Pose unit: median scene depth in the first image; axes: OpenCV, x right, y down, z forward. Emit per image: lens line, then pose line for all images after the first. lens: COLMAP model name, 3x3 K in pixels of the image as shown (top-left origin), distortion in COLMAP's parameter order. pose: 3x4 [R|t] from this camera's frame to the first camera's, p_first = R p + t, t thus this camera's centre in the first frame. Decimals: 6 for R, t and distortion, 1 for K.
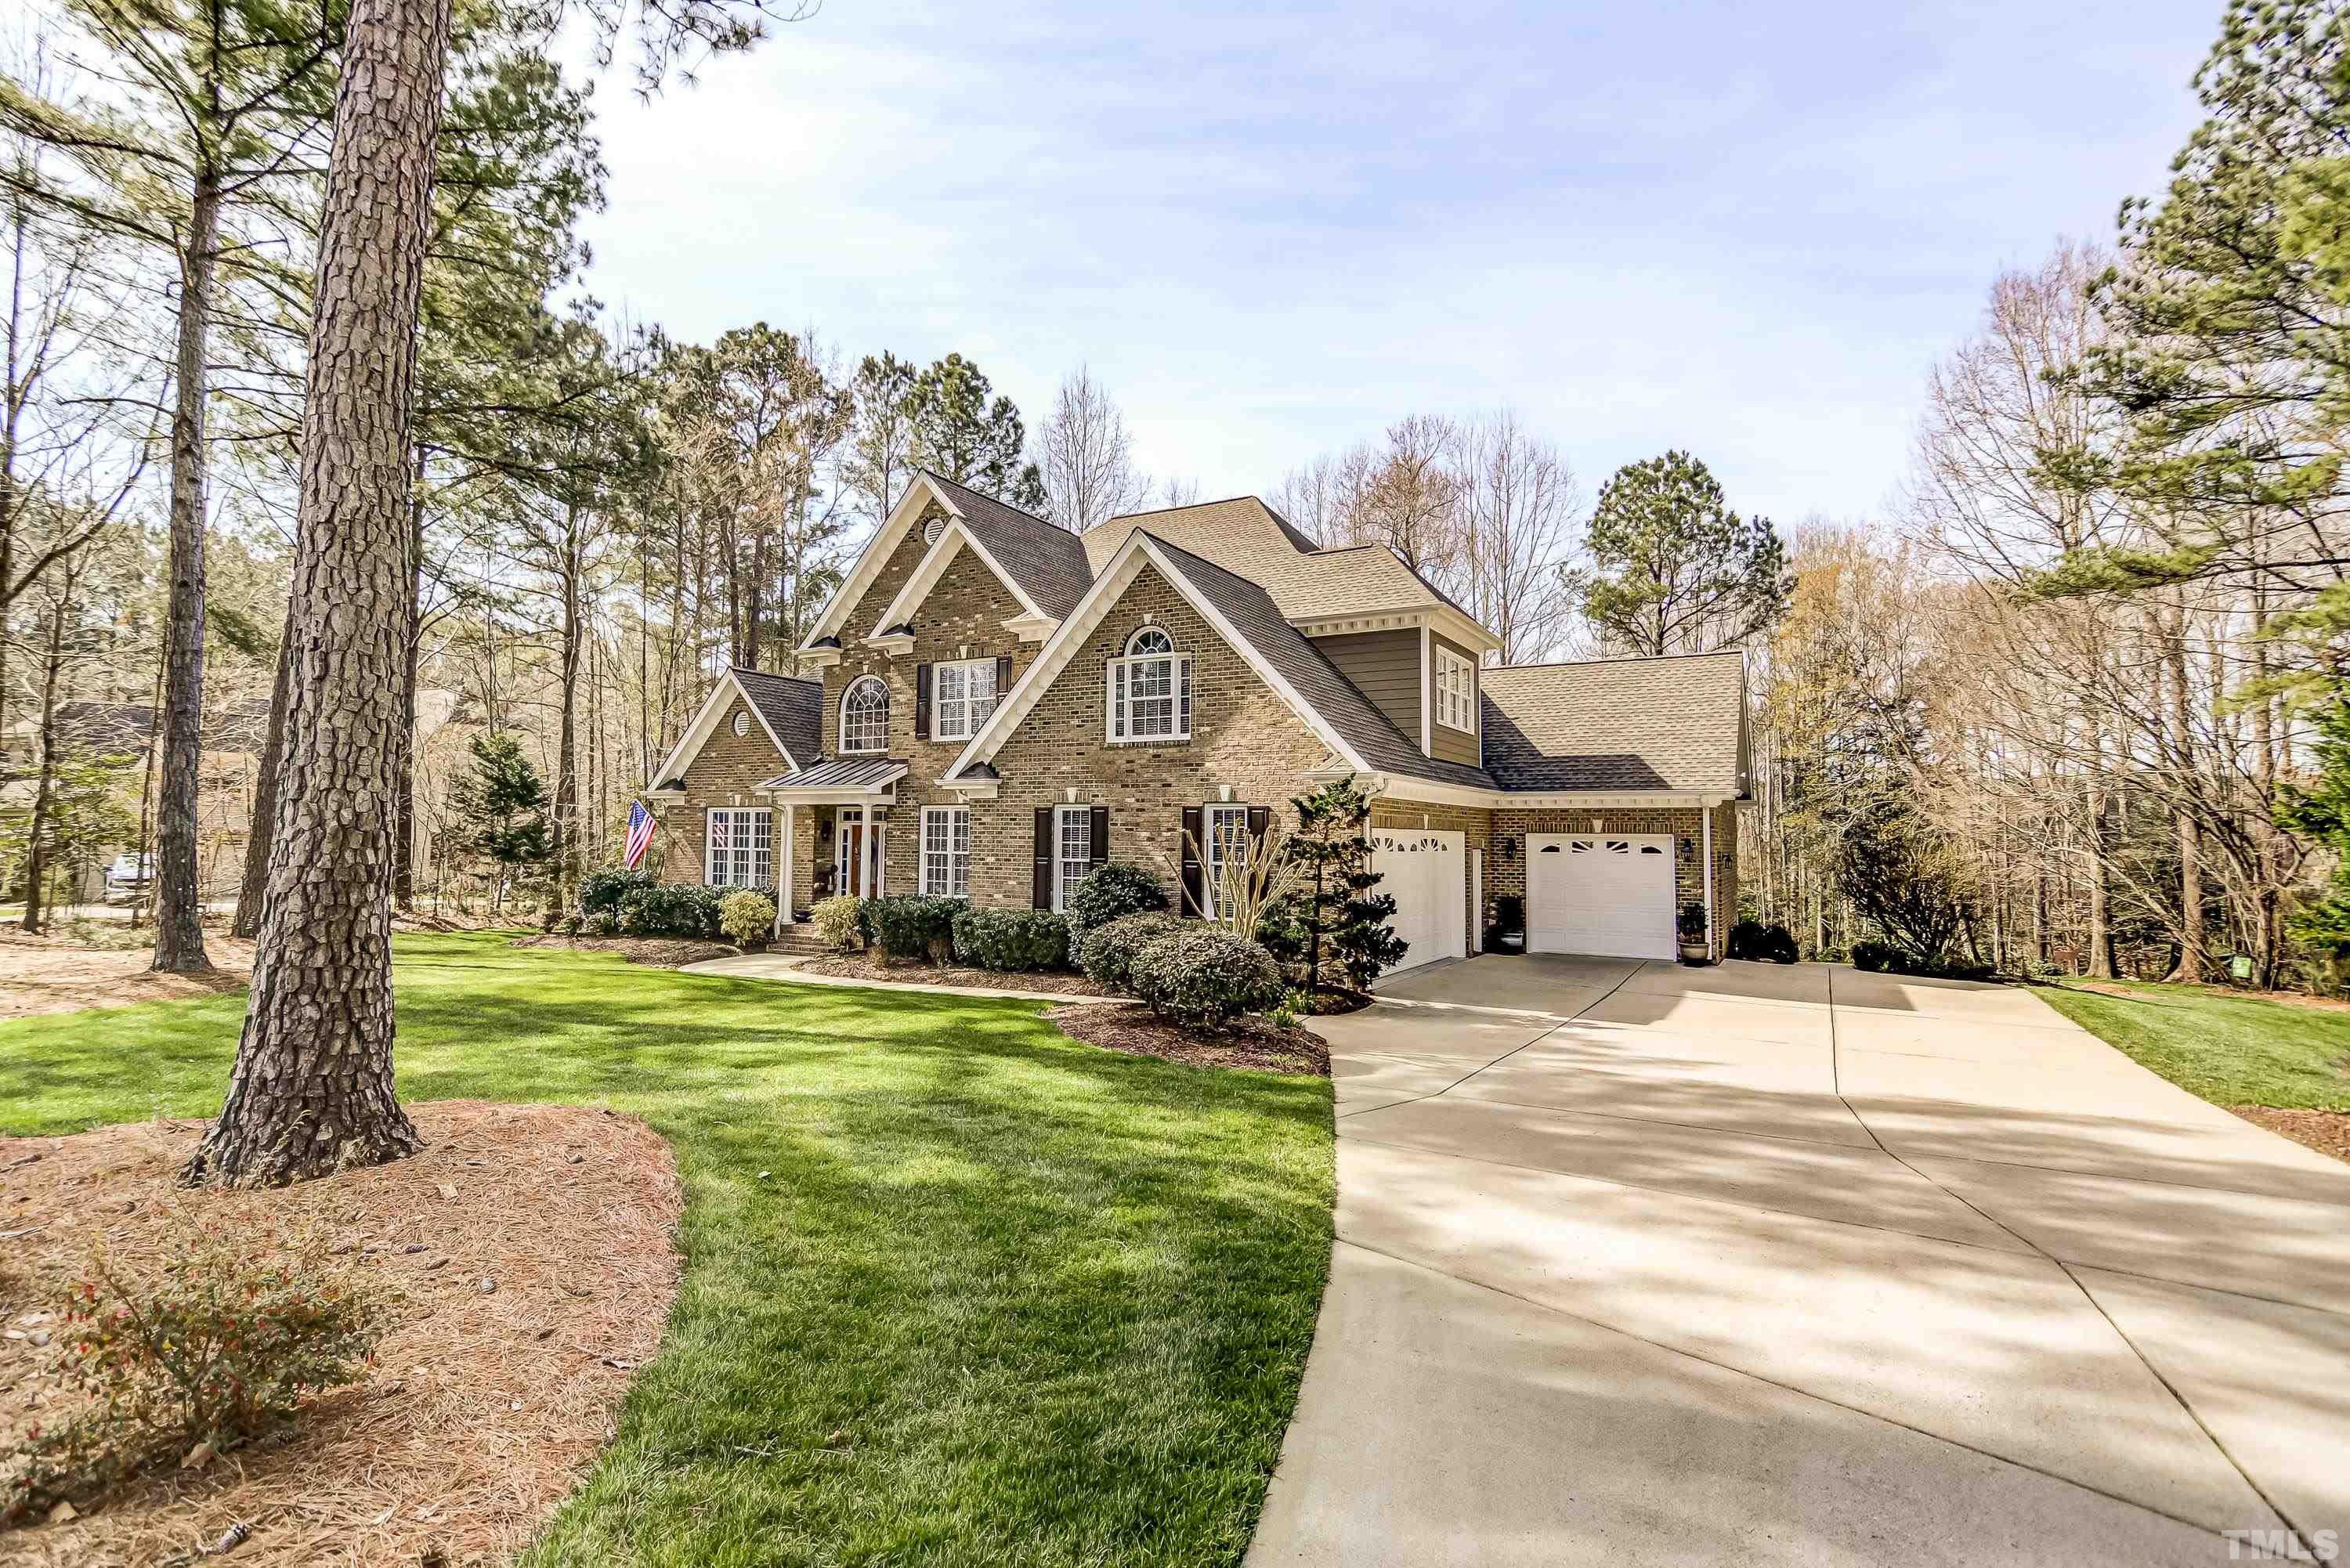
lens RADIAL K [[1137.2, 0, 1171.5], [0, 1137.2, 776.2], [0, 0, 1]] dist [0.002961, 0.000325]
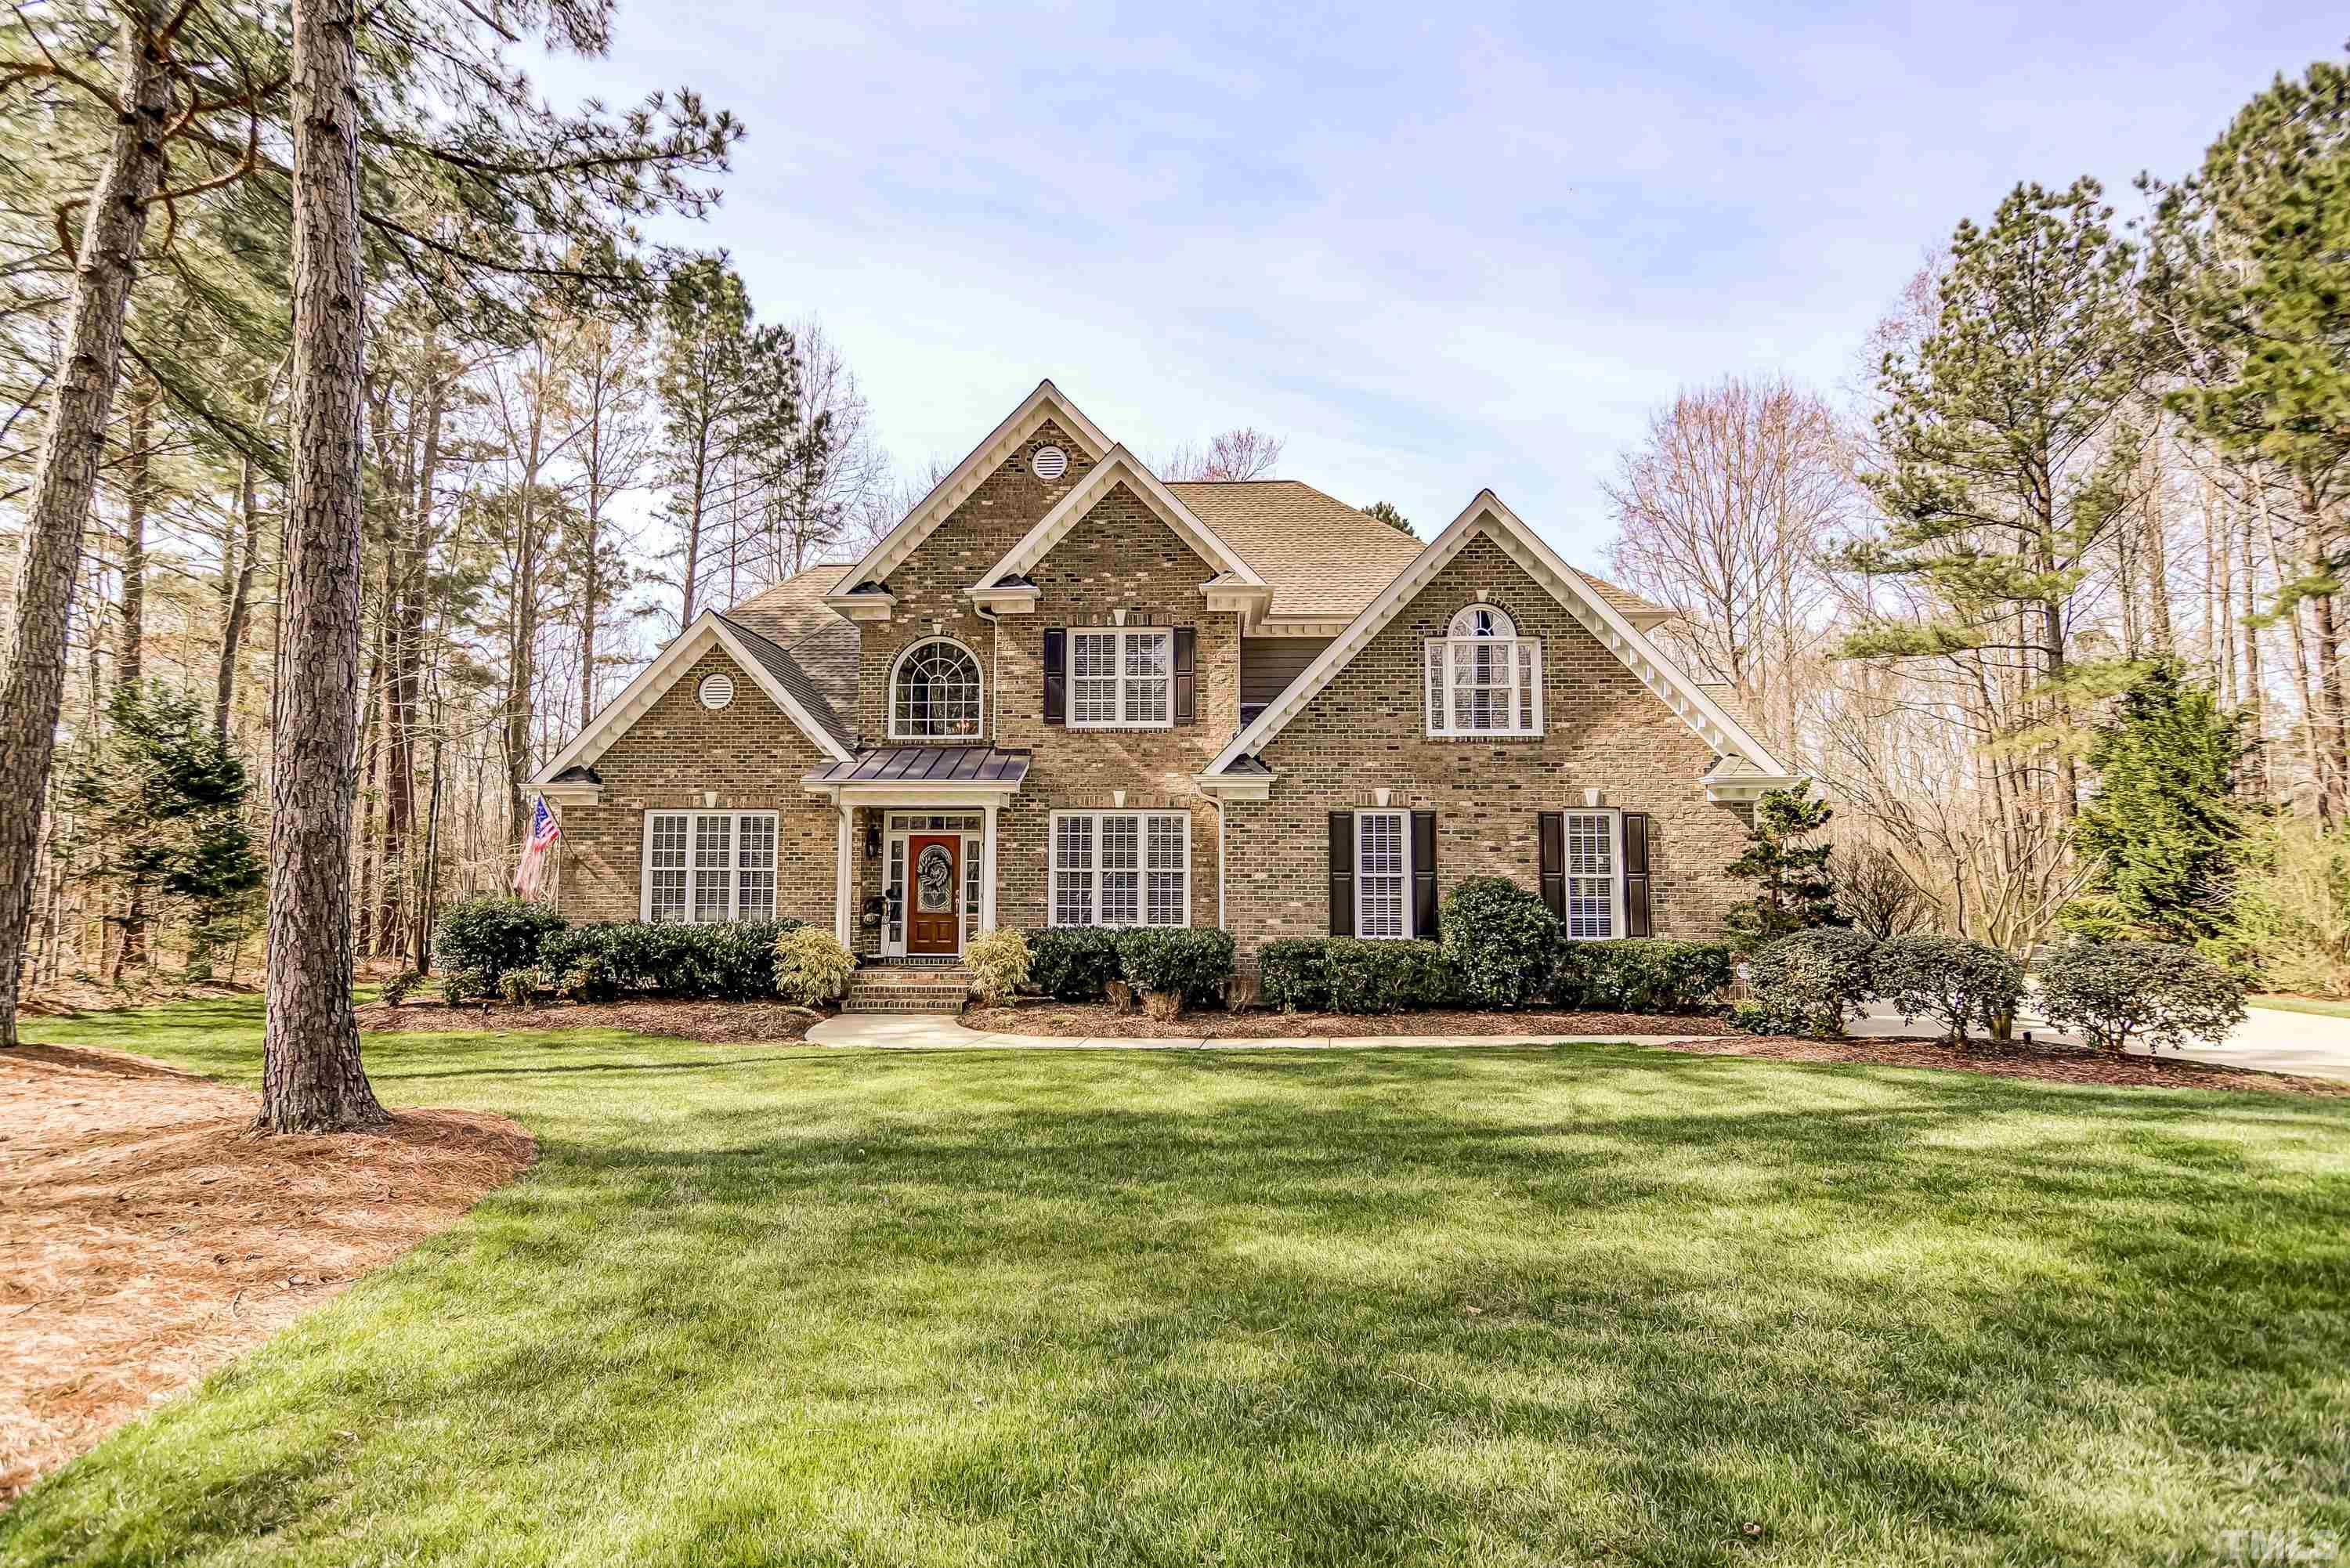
lens RADIAL K [[1137.2, 0, 1171.5], [0, 1137.2, 776.2], [0, 0, 1]] dist [0.002961, 0.000325]
pose [[0.887109, 0.030971, 0.460519, -0.581797], [-0.020297, 0.999399, -0.028113, 0.026693], [-0.461113, 0.015592, 0.887204, 0.316705]]
